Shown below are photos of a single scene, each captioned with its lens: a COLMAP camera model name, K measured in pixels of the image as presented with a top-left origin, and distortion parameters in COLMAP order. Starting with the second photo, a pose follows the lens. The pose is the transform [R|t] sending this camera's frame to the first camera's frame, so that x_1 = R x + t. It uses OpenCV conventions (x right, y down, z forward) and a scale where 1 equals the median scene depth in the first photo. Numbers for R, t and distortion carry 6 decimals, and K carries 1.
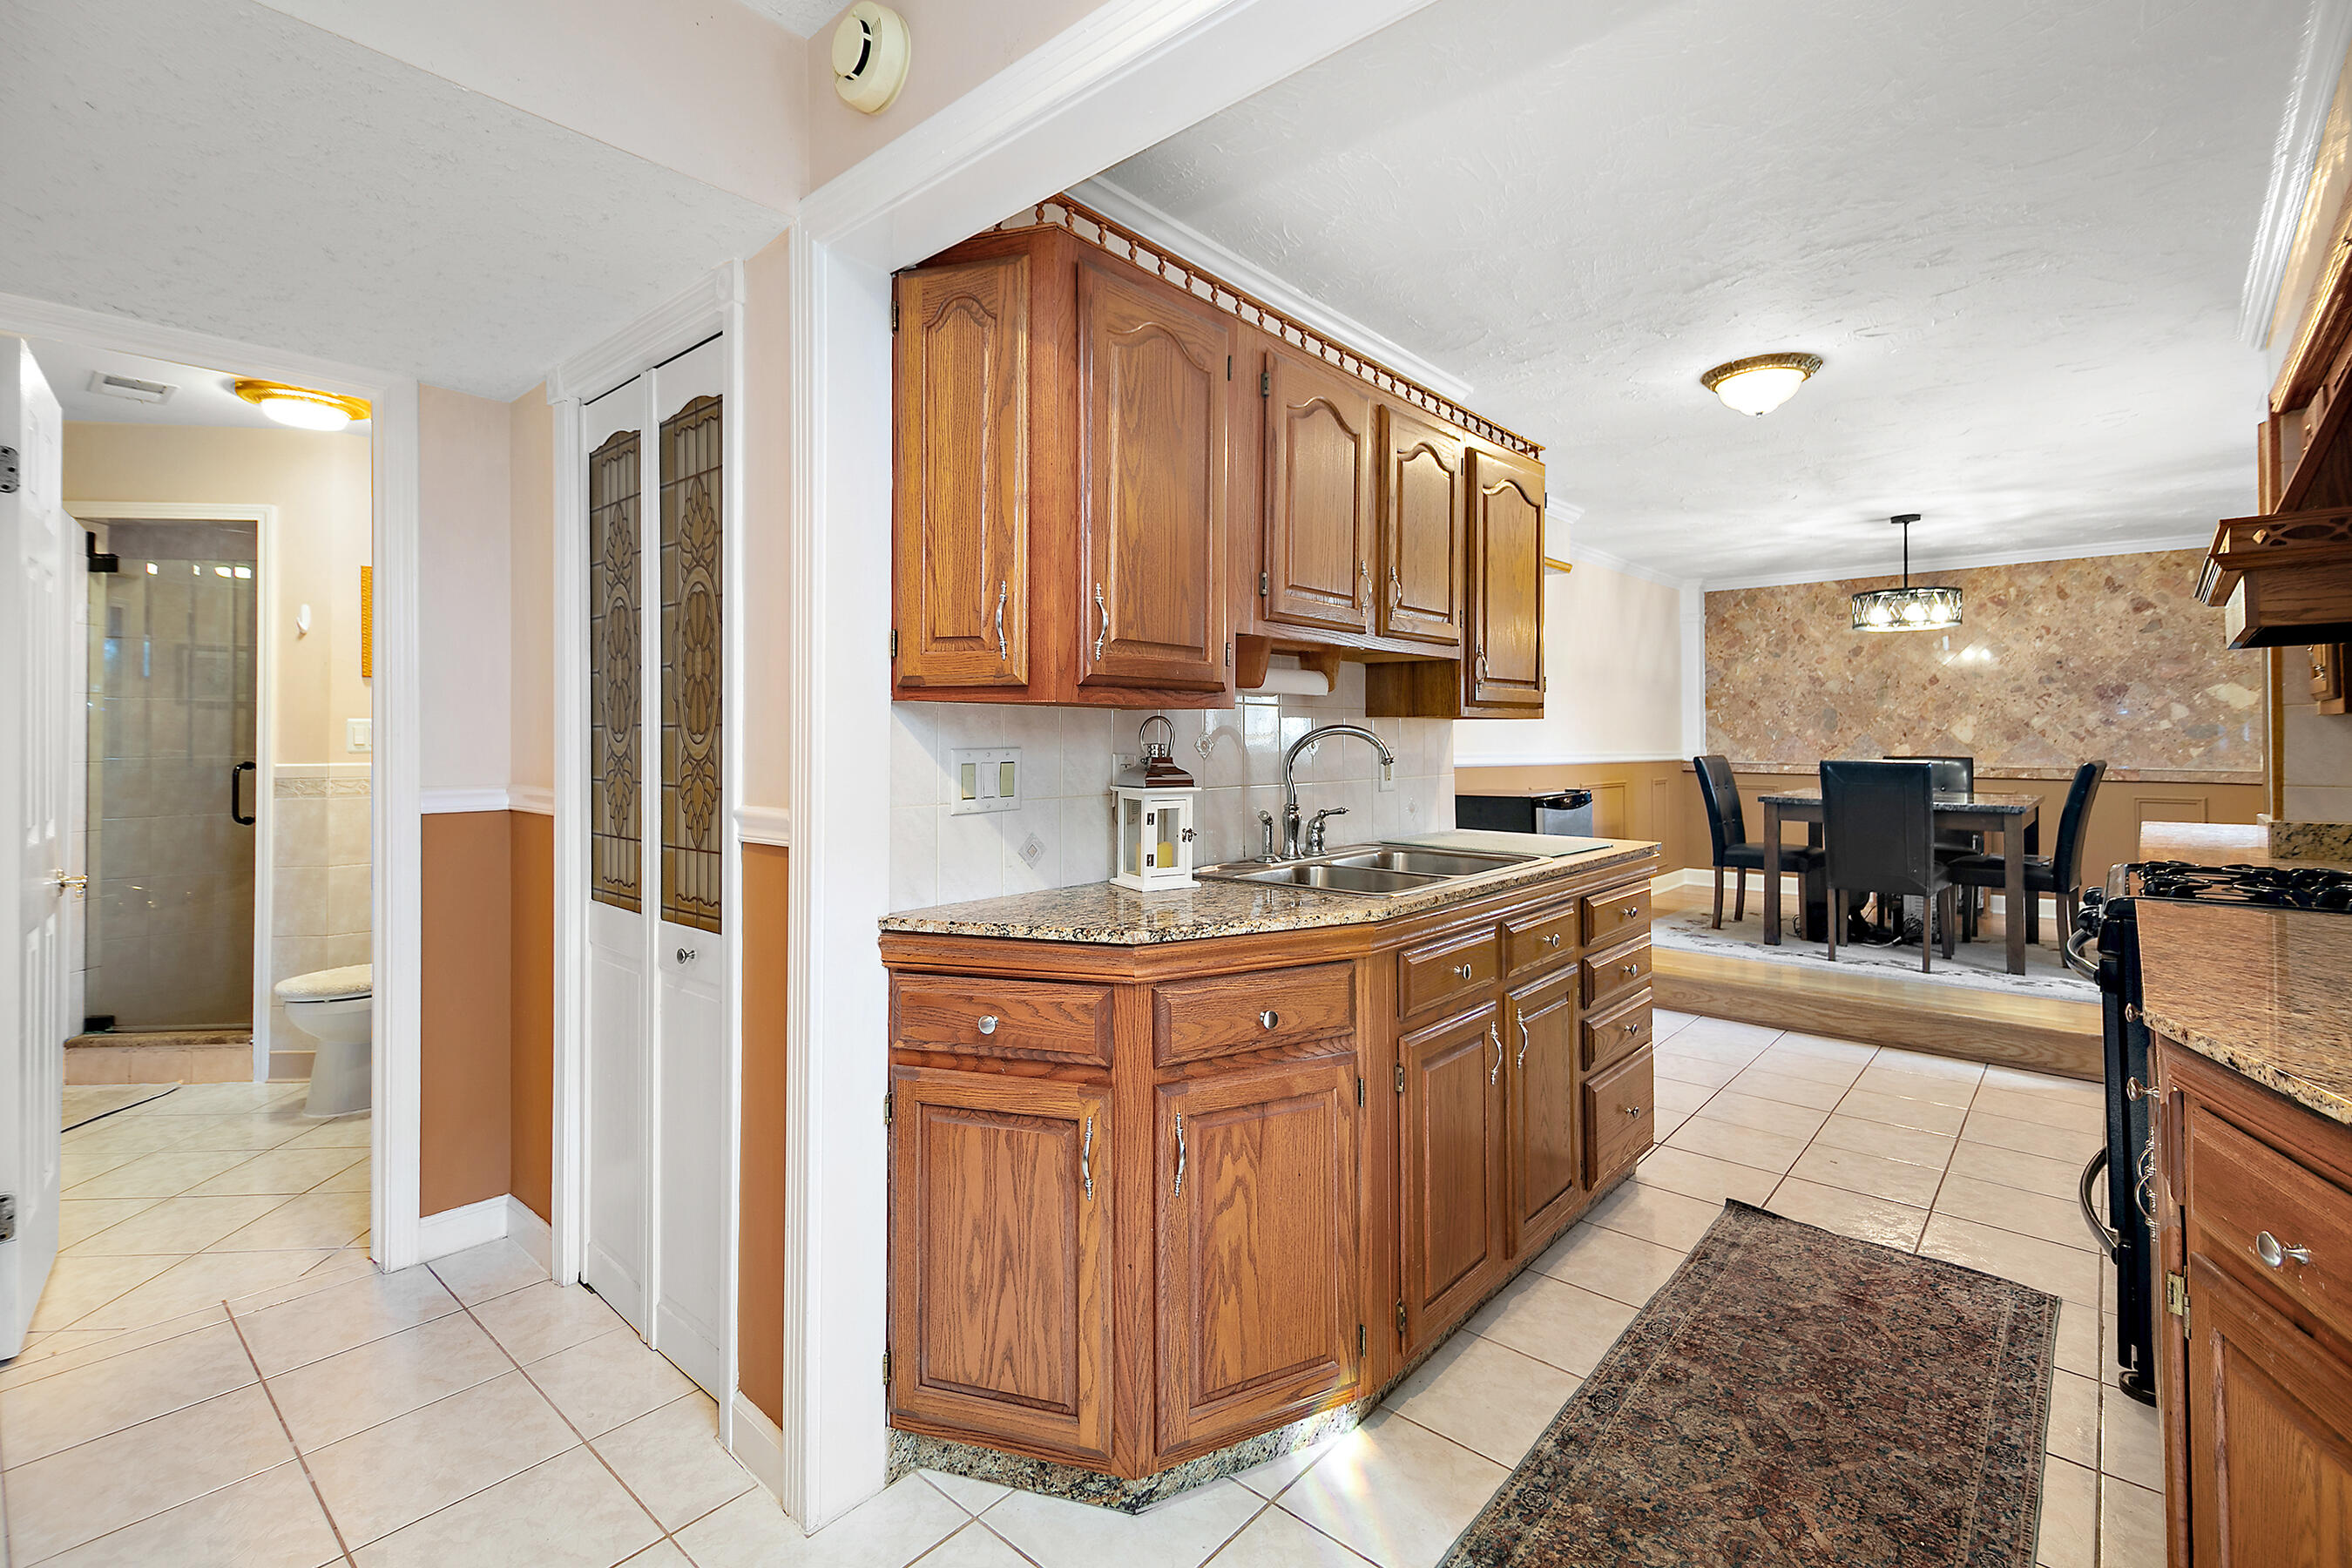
lens RADIAL K [[1060.4, 0, 1191.9], [0, 1060.4, 751.8], [0, 0, 1]] dist [-0.002347, -0.000310]
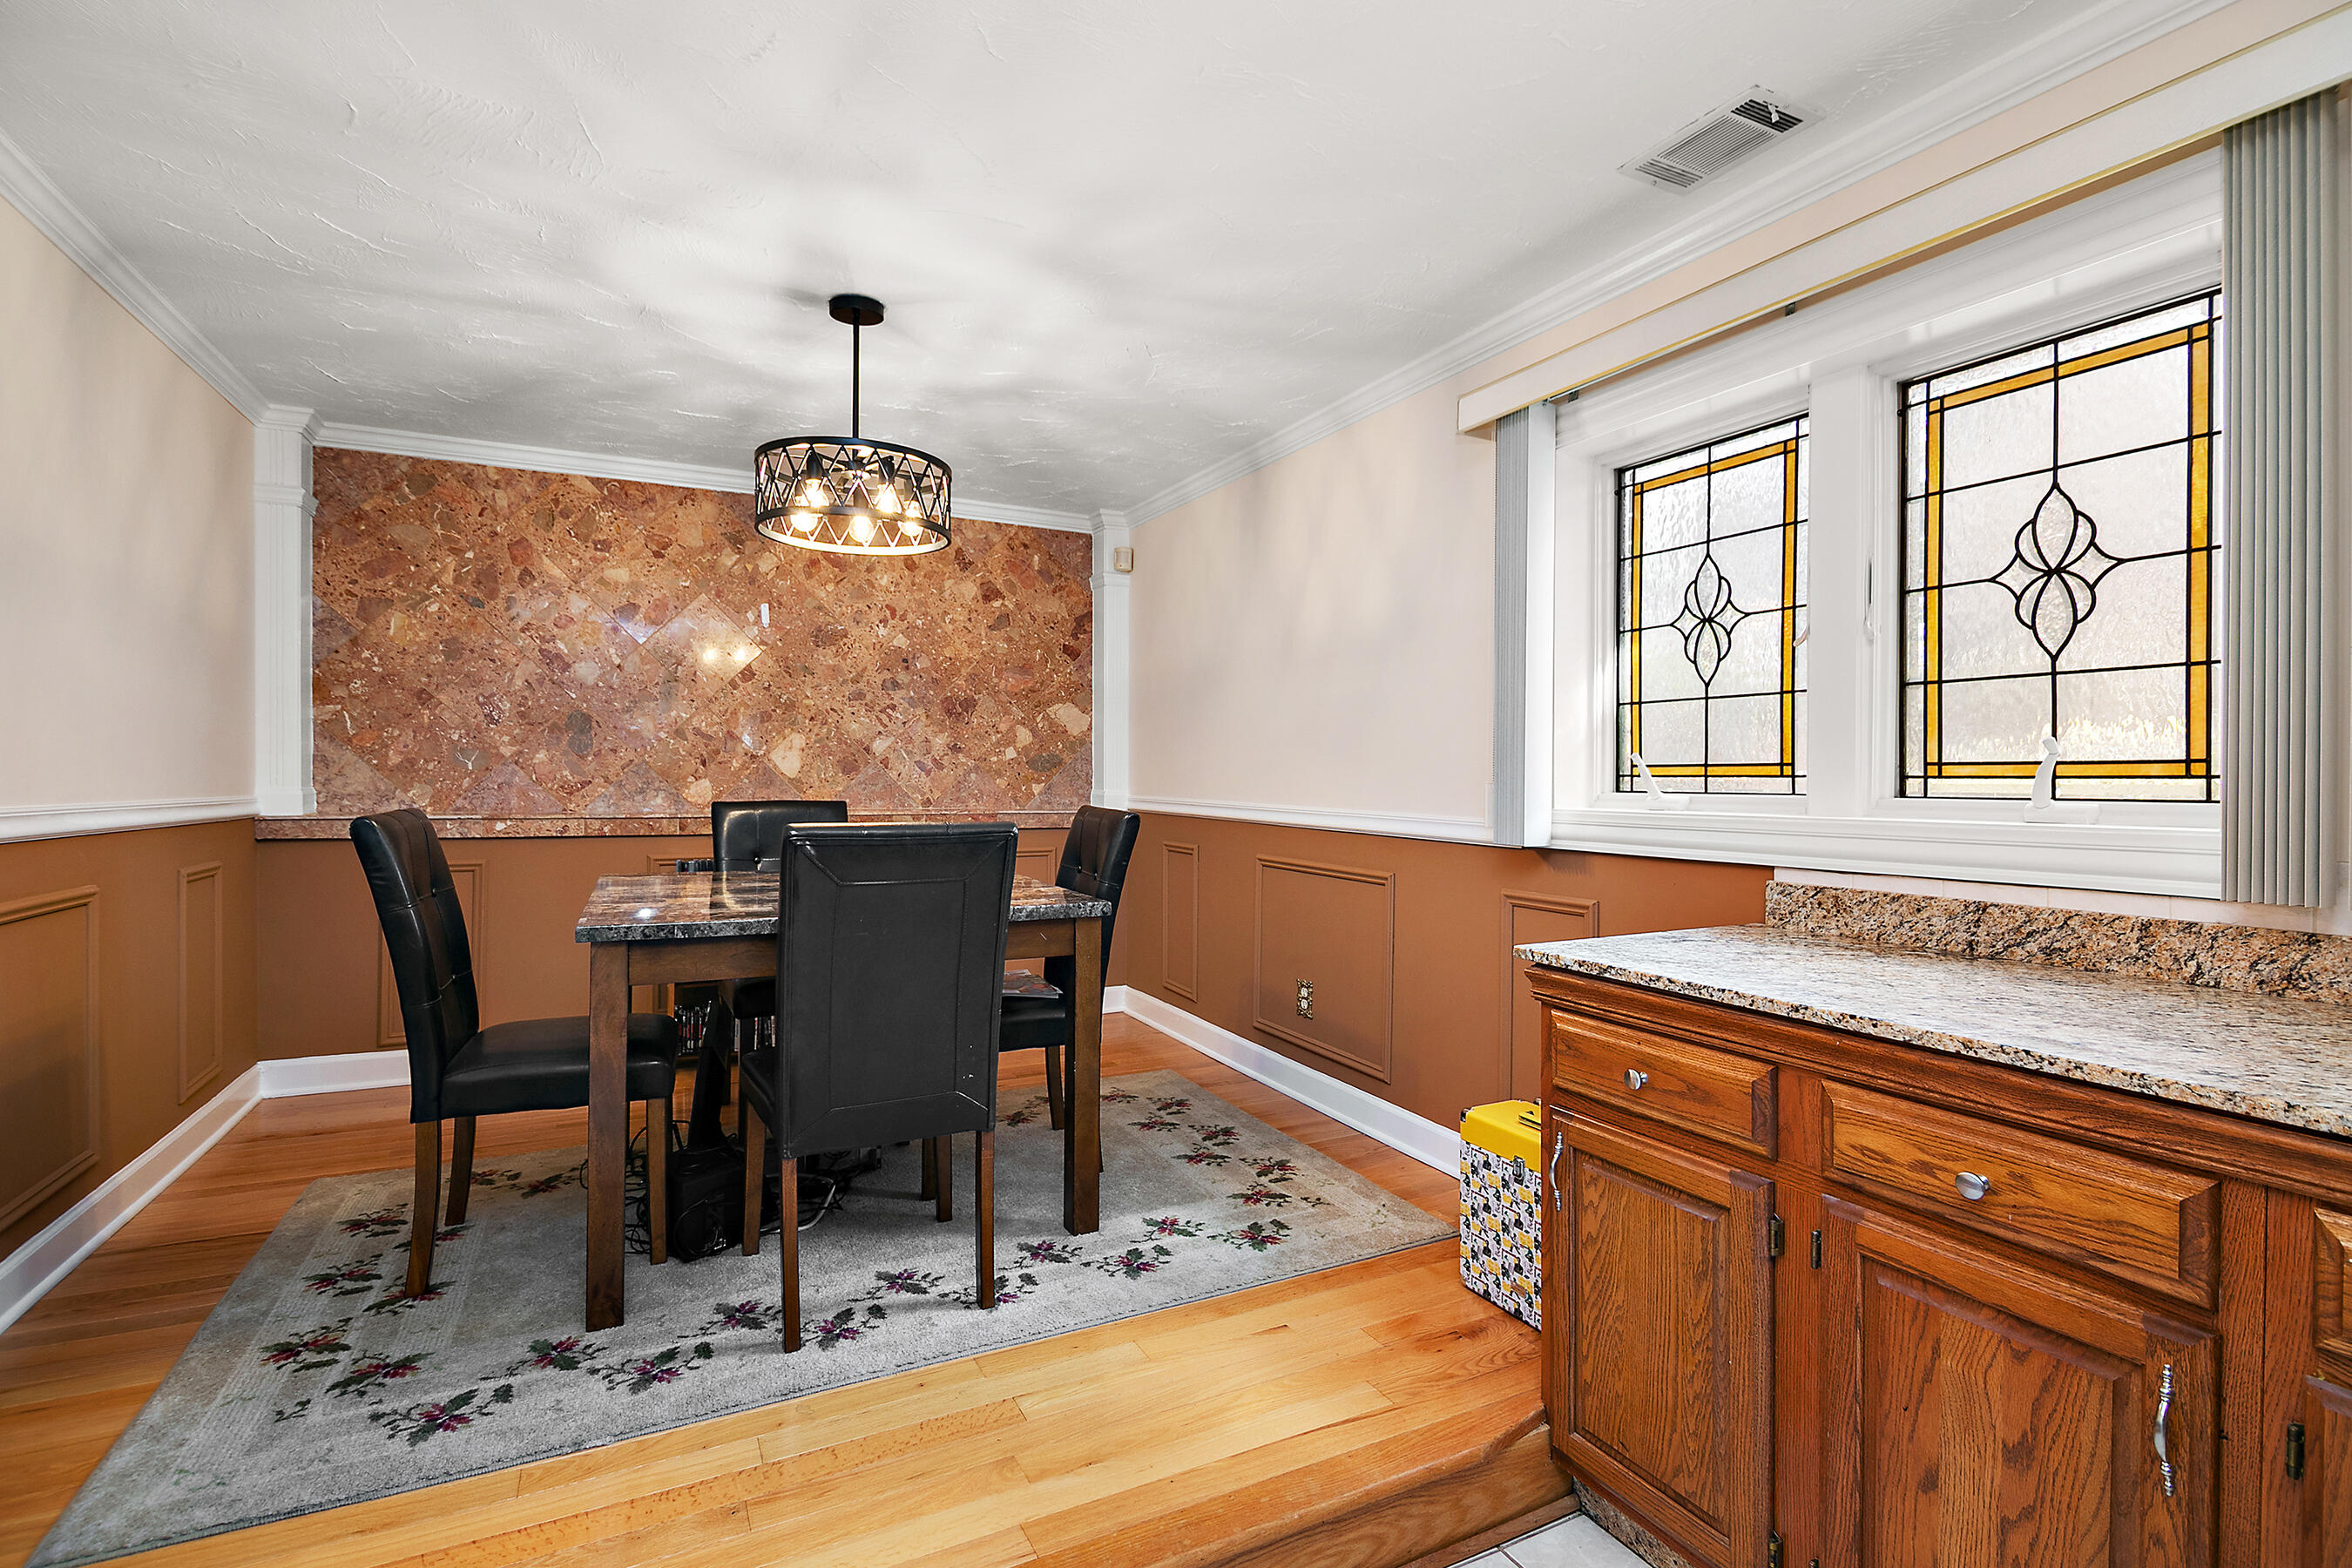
lens RADIAL K [[1097.9, 0, 1176.0], [0, 1097.9, 784.0], [0, 0, 1]] dist [-0.002726, -0.000287]
pose [[0.378988, -0.008337, 0.925364, 0.227826], [0.002957, 0.999965, 0.007799, -0.009227], [-0.925397, -0.000220, 0.379000, 0.581084]]
